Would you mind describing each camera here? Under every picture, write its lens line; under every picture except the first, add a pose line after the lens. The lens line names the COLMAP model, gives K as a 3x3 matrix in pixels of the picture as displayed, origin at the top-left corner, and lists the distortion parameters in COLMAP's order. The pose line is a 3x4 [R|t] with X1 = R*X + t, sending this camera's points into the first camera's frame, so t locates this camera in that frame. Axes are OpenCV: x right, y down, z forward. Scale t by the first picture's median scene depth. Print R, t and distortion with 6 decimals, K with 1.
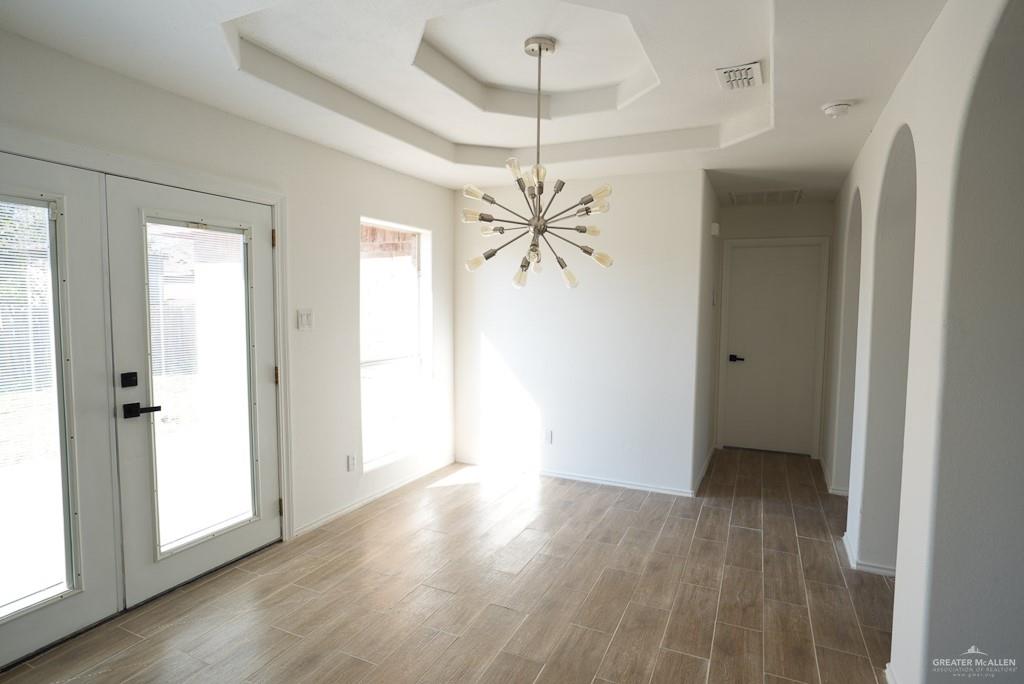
lens RADIAL K [[544.9, 0, 509.1], [0, 544.9, 344.3], [0, 0, 1]] dist [-0.023716, 0.008210]
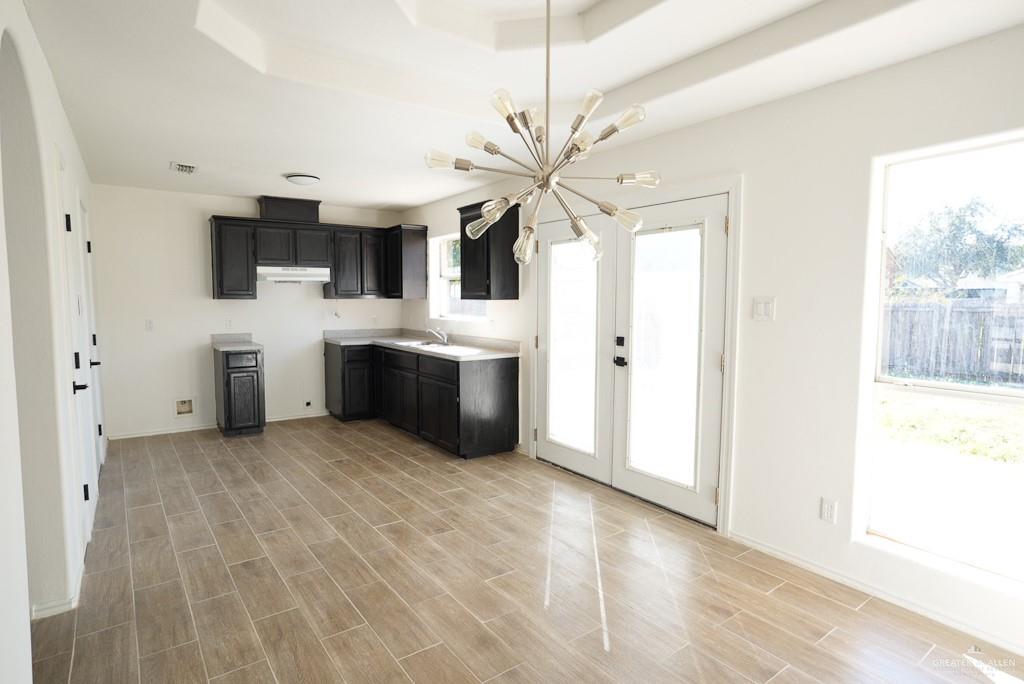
lens RADIAL K [[544.9, 0, 514.4], [0, 544.9, 341.8], [0, 0, 1]] dist [-0.023716, 0.008210]
pose [[-0.478458, 0.056411, -0.876296, 0.657133], [-0.074852, 0.991682, 0.104708, -0.059875], [0.874914, 0.115691, -0.470256, 1.191991]]
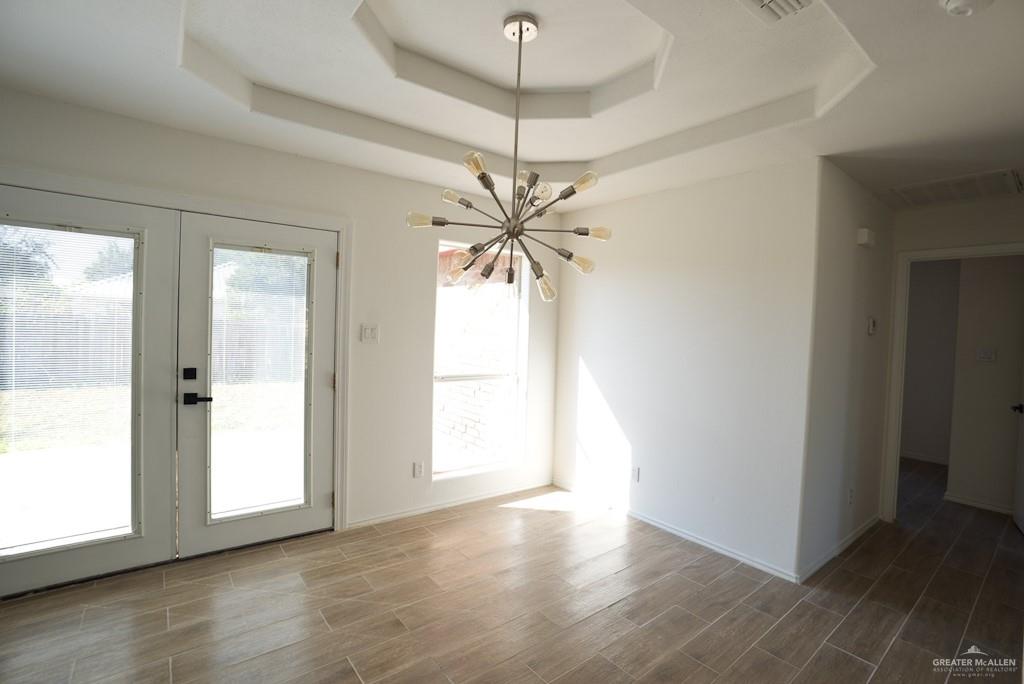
lens RADIAL K [[471.1, 0, 506.6], [0, 471.1, 341.6], [0, 0, 1]] dist [-0.047999, 0.008525]
pose [[0.890828, 0.036304, -0.452888, 0.342661], [-0.060346, 0.997425, -0.038746, -0.009058], [0.450316, 0.061846, 0.890725, 0.306830]]
